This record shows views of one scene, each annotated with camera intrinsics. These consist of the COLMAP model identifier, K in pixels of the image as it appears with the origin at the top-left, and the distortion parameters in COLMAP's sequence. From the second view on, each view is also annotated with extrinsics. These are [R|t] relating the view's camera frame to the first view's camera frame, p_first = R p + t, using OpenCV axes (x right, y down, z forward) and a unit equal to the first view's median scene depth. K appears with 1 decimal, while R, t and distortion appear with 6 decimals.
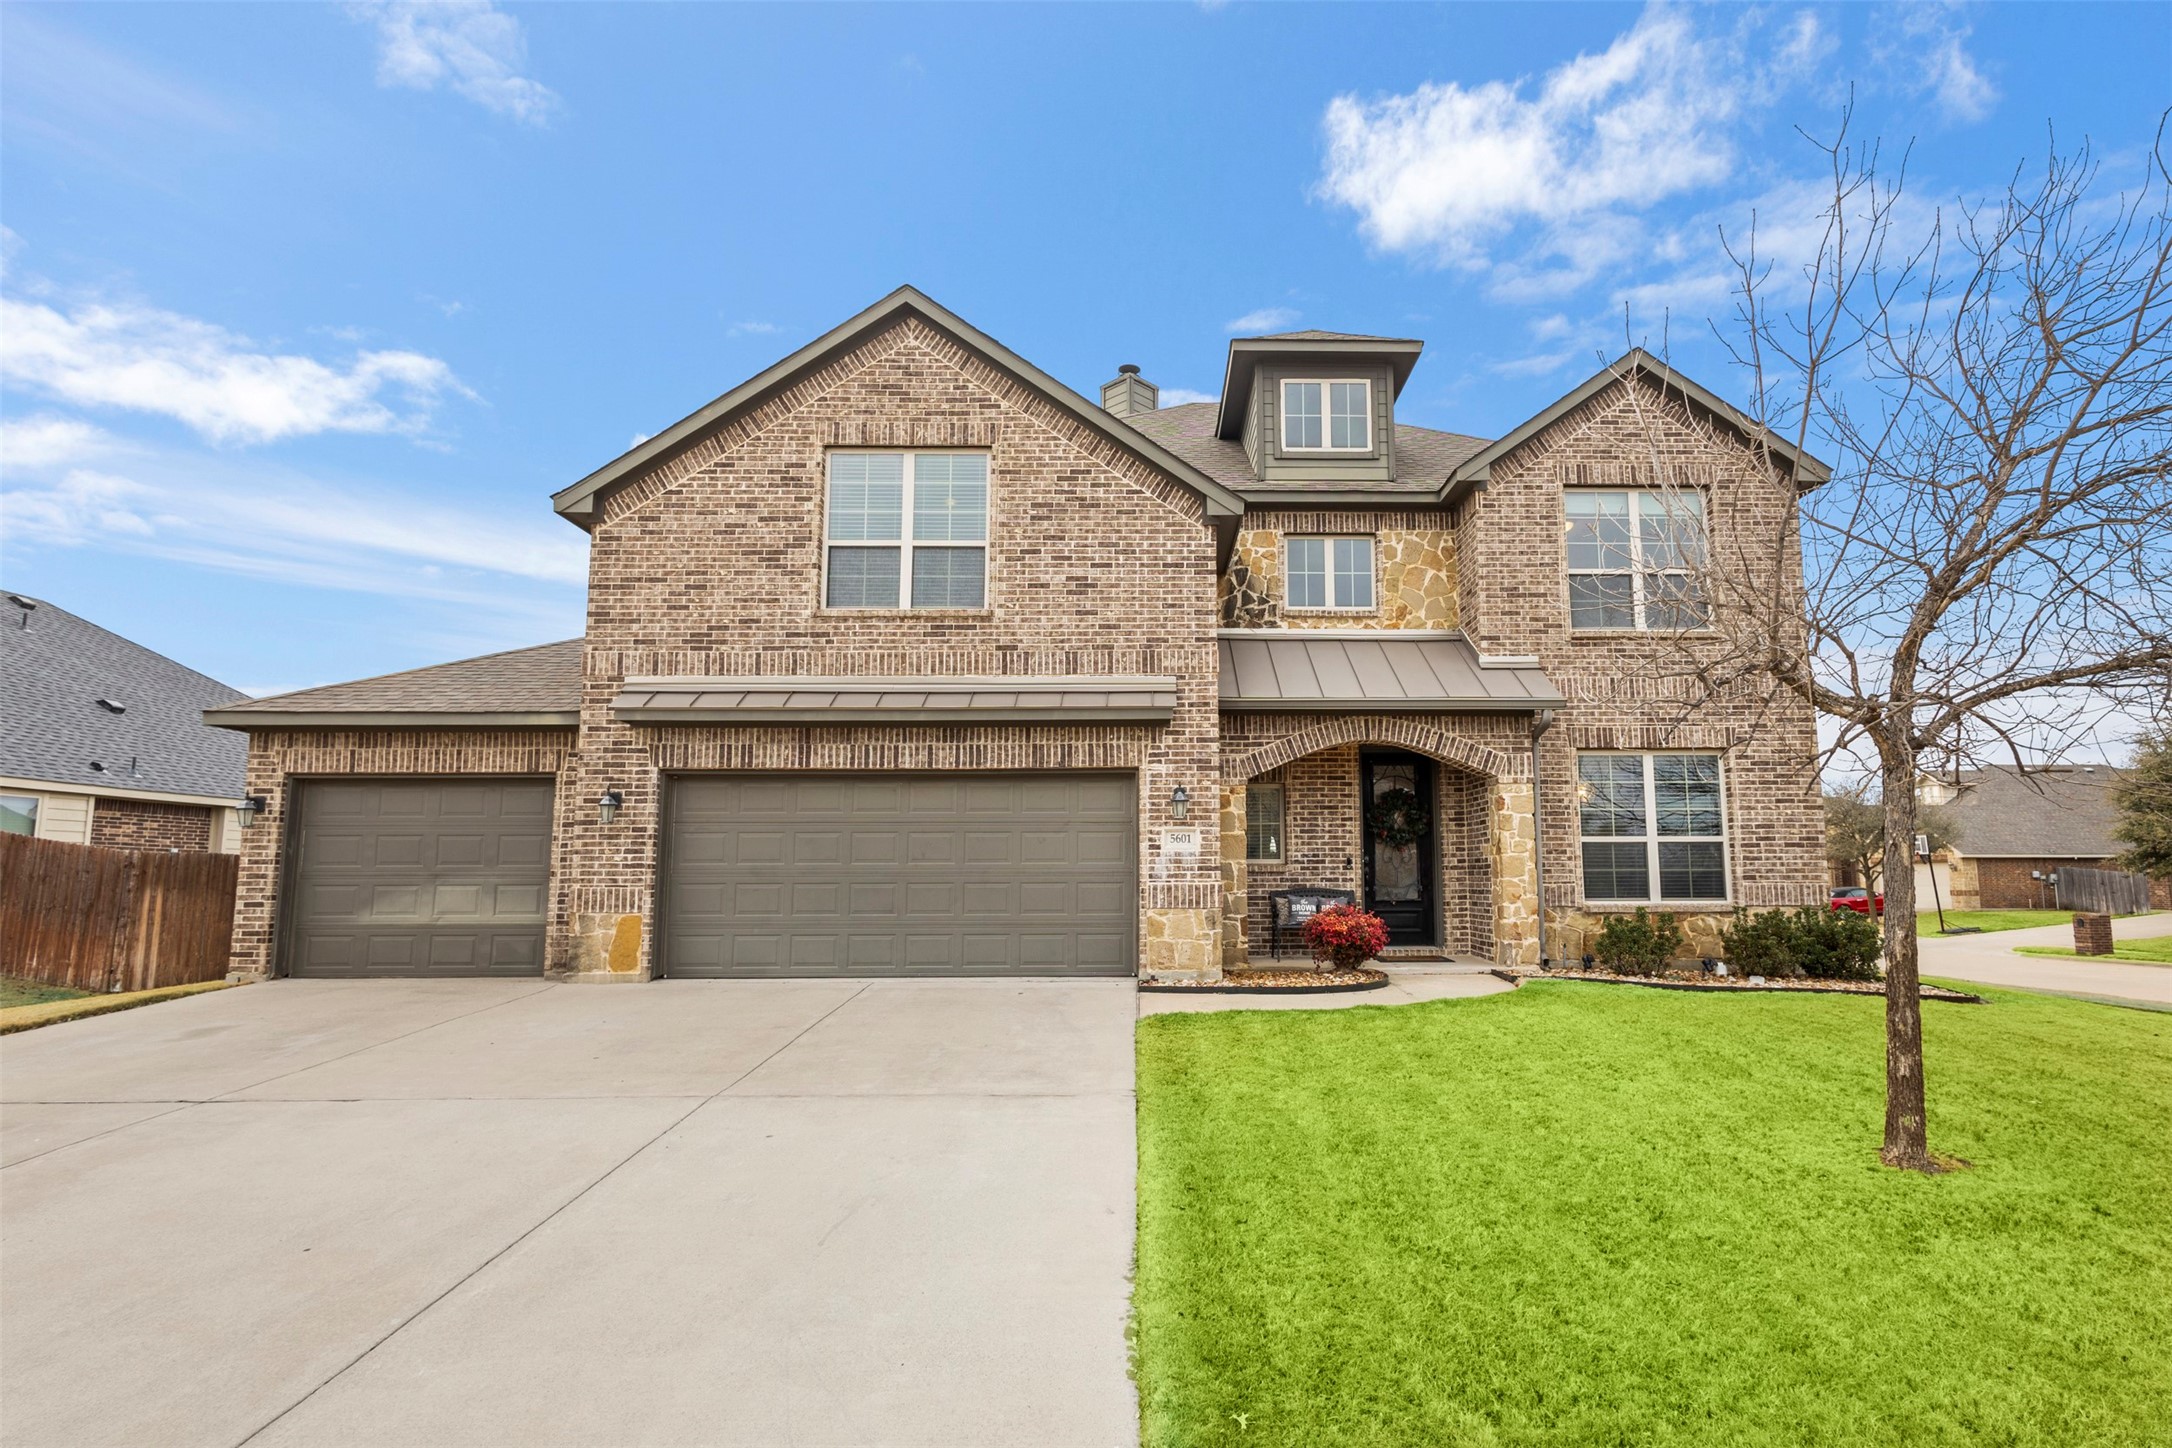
lens RADIAL K [[998.1, 0, 1097.4], [0, 998.1, 713.6], [0, 0, 1]] dist [0.002008, -0.000685]
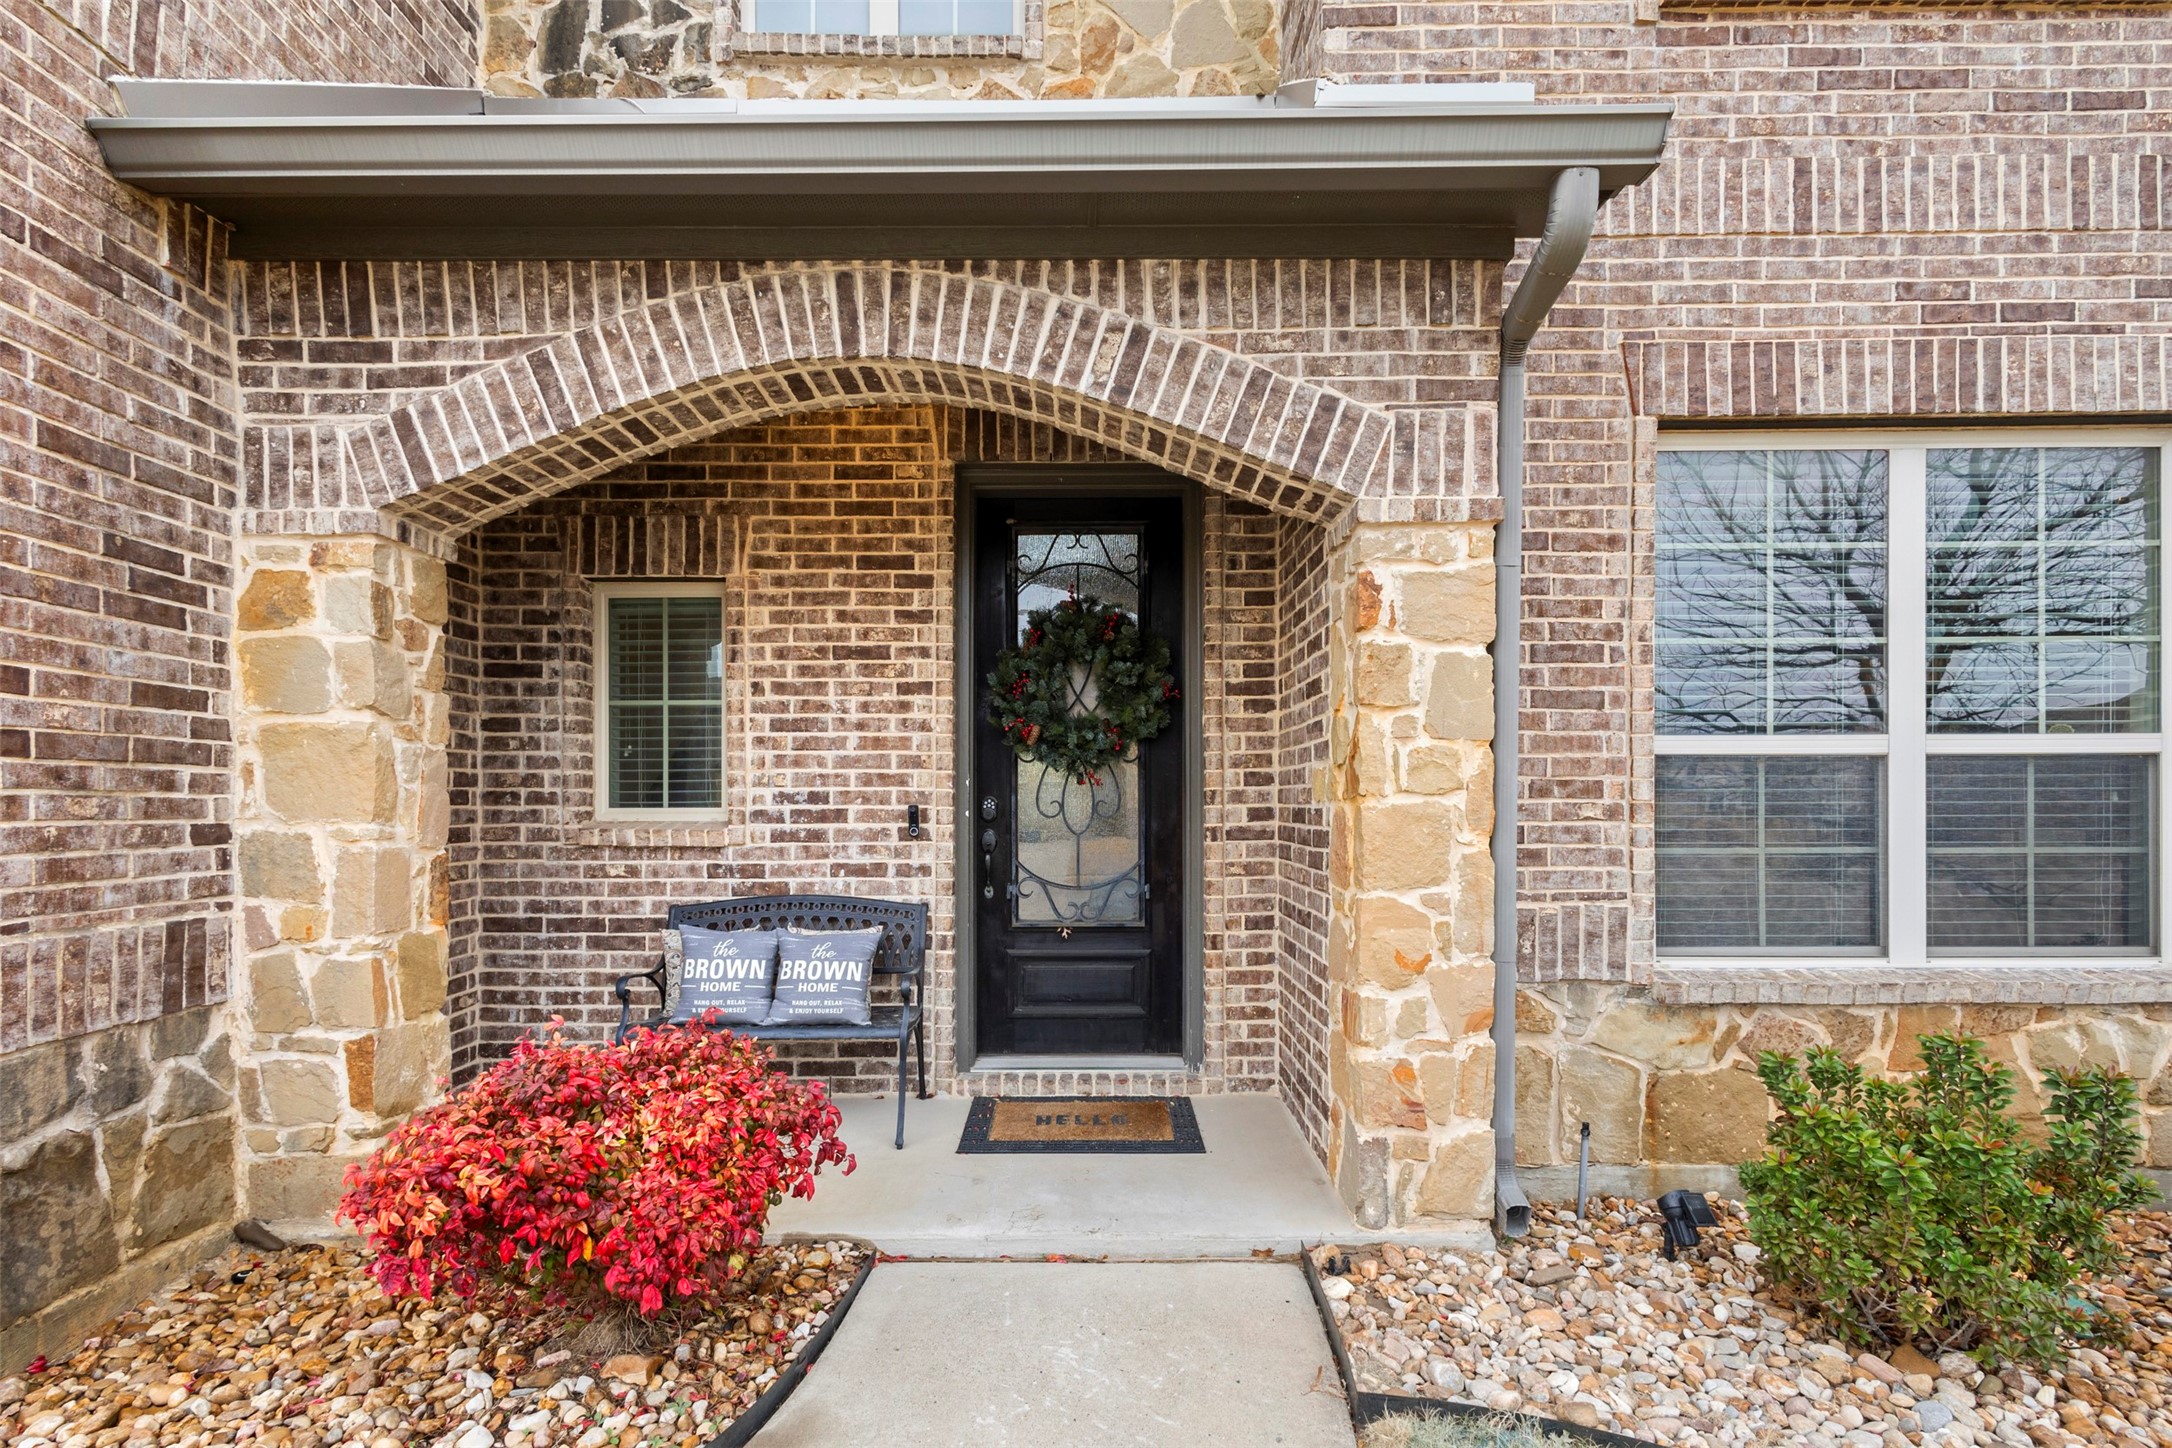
lens RADIAL K [[998.1, 0, 1021.1], [0, 998.1, 741.2], [0, 0, 1]] dist [0.002008, -0.000685]
pose [[0.999879, -0.001002, -0.015495, 0.308330], [0.002624, 0.994461, 0.105070, 0.094237], [0.015304, -0.105098, 0.994344, 0.714145]]
